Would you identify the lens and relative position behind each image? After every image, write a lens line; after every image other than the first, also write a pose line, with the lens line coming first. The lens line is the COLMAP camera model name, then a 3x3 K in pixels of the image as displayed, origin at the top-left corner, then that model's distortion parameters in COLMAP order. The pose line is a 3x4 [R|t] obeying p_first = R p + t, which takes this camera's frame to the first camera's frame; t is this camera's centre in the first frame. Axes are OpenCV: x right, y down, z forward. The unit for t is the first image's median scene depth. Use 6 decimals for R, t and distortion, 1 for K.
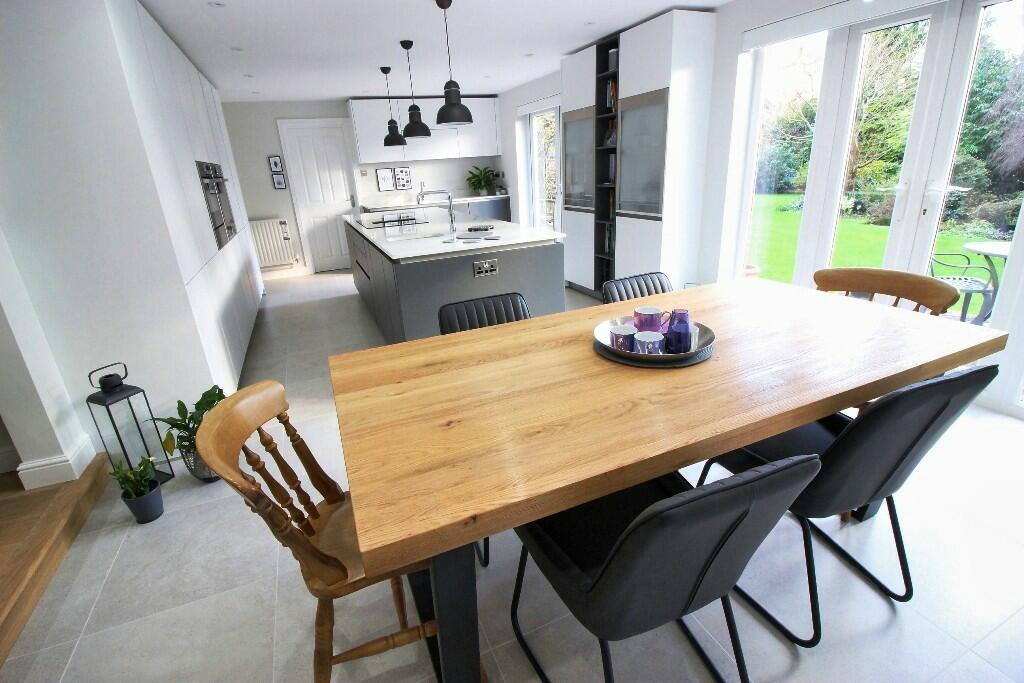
lens RADIAL K [[478.8, 0, 503.8], [0, 478.8, 337.0], [0, 0, 1]] dist [0.000296, -0.013602]
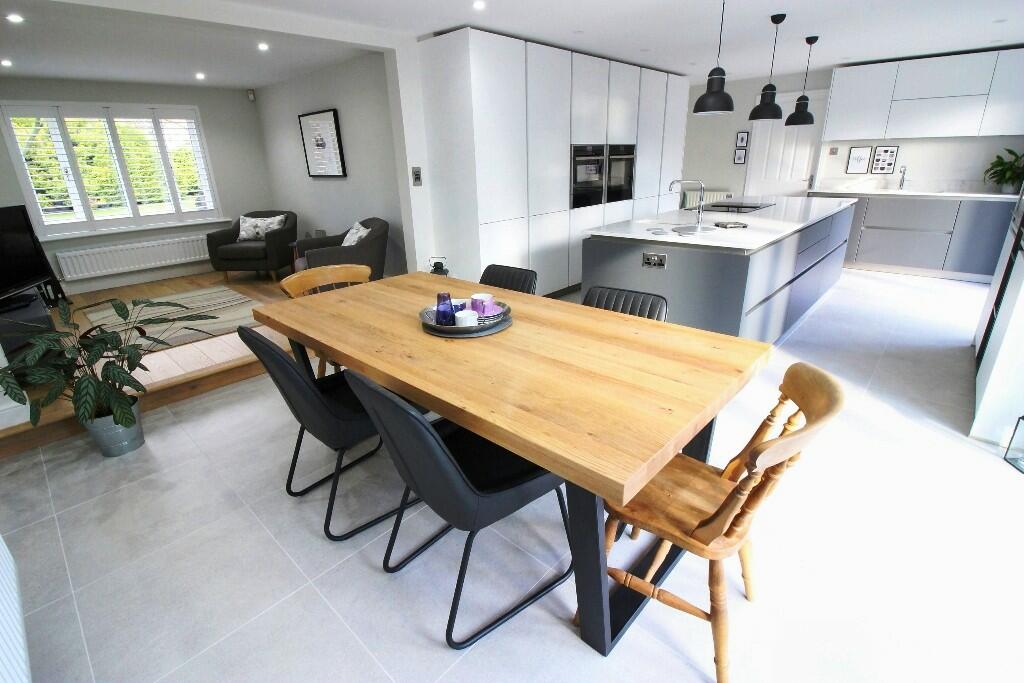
lens RADIAL K [[478.8, 0, 503.8], [0, 478.8, 337.0], [0, 0, 1]] dist [0.000296, -0.013602]
pose [[0.408919, 0.360650, -0.838282, 0.337551], [-0.301599, 0.920386, 0.248852, -0.068523], [0.861292, 0.151064, 0.485135, 0.114160]]
